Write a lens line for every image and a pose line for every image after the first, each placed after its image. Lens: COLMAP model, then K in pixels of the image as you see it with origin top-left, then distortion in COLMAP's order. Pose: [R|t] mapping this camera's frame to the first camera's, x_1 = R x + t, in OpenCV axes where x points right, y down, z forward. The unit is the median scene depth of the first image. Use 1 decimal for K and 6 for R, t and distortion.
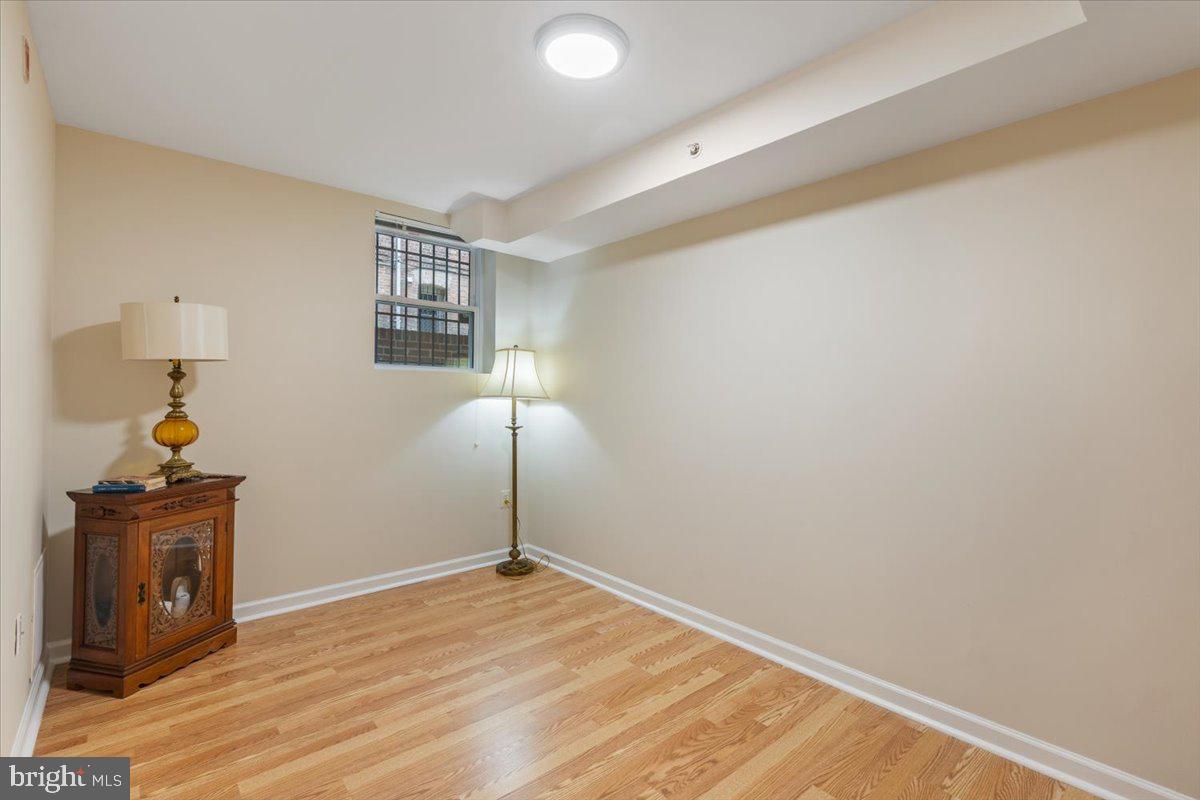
lens RADIAL K [[527.9, 0, 601.3], [0, 527.9, 394.0], [0, 0, 1]] dist [0.000418, -0.000115]
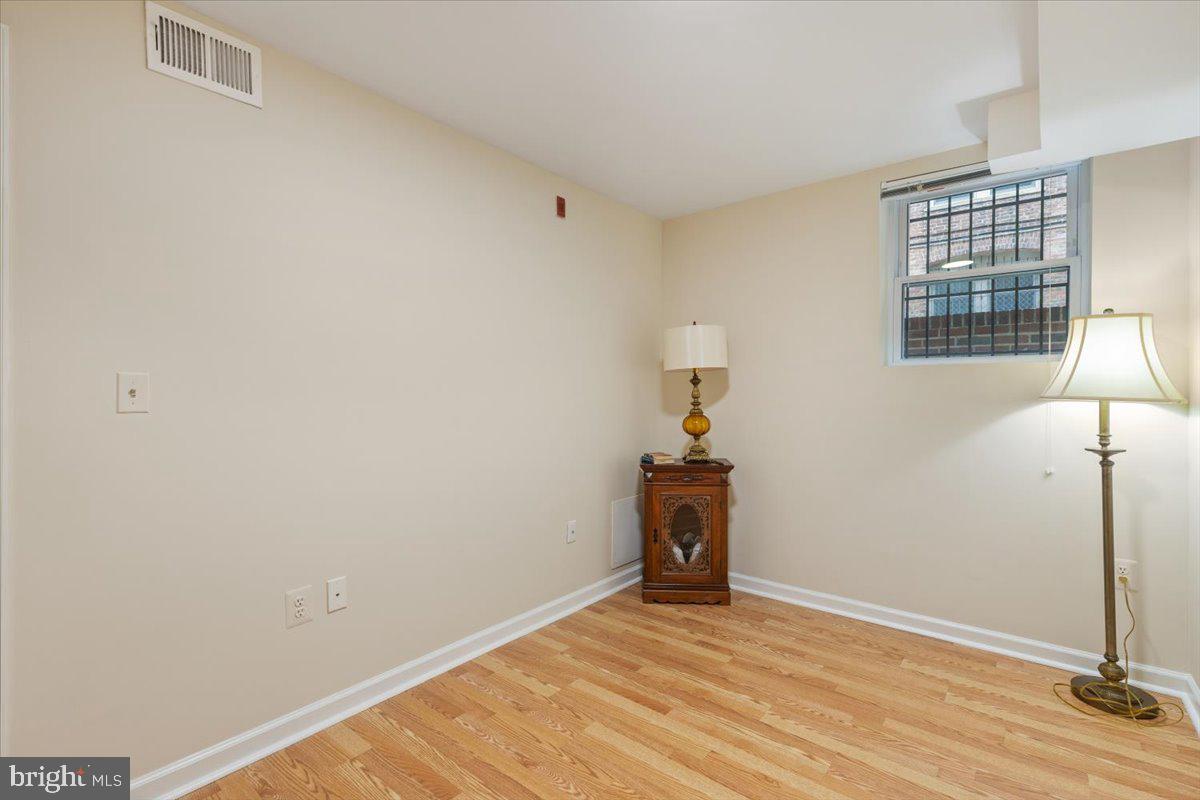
lens RADIAL K [[527.9, 0, 601.3], [0, 527.9, 394.0], [0, 0, 1]] dist [0.000418, -0.000115]
pose [[0.199141, -0.008639, -0.979933, 0.382817], [0.000772, 0.999962, -0.008658, 0.006686], [0.979971, 0.000968, 0.199140, 0.446156]]
